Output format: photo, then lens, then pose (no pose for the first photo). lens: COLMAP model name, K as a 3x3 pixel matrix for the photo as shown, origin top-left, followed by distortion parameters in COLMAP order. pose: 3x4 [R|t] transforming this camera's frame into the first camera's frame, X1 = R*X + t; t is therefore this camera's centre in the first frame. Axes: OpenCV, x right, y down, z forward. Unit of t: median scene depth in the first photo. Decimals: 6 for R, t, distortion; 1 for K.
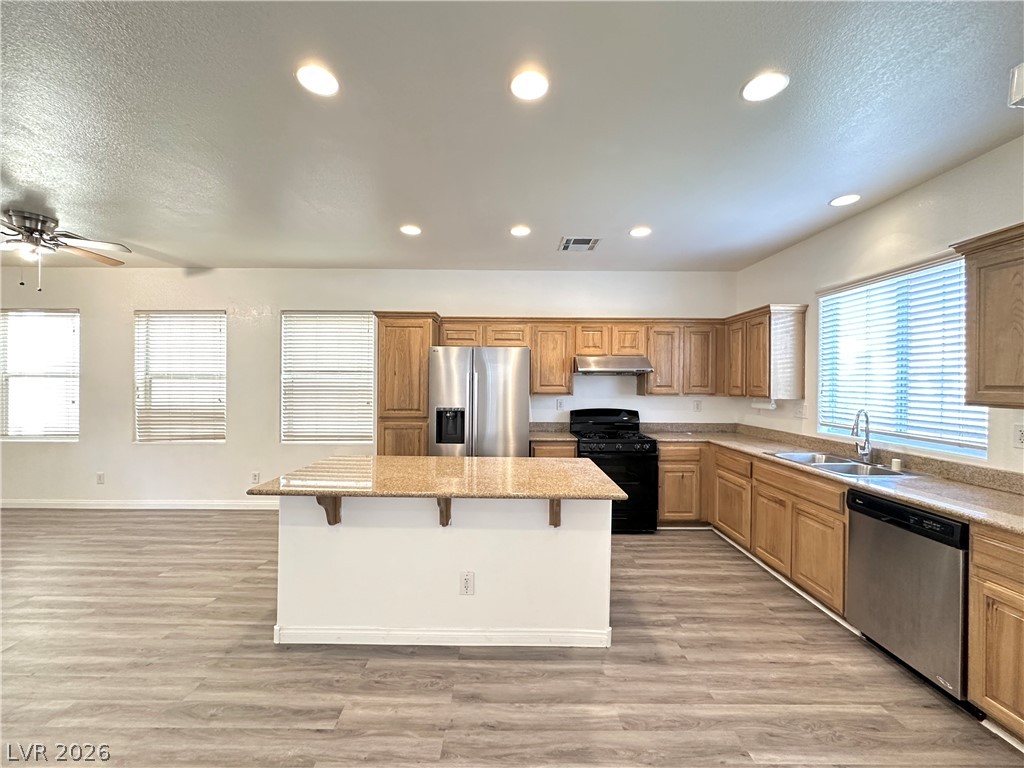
lens RADIAL K [[409.2, 0, 510.5], [0, 409.2, 384.8], [0, 0, 1]] dist [-0.001019, 0.000033]
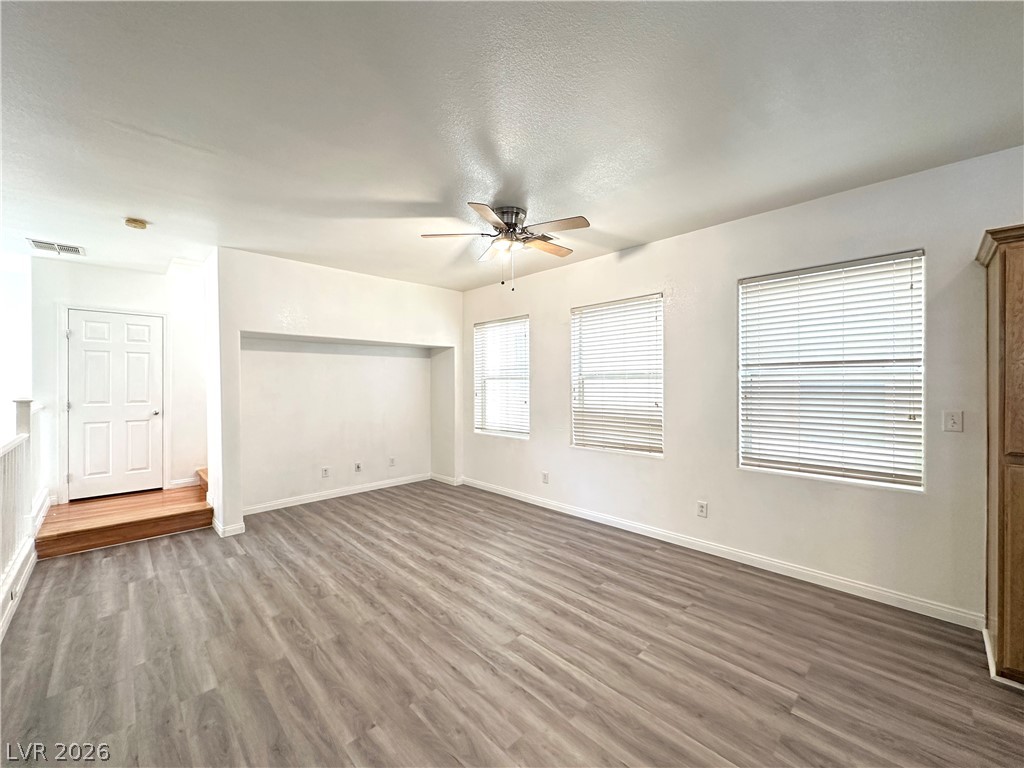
lens RADIAL K [[409.2, 0, 510.0], [0, 409.2, 385.7], [0, 0, 1]] dist [-0.001019, 0.000033]
pose [[0.695449, -0.003849, -0.718565, -0.407770], [0.008174, 0.999963, 0.002555, -0.004955], [0.718529, -0.007651, 0.695455, 0.282229]]
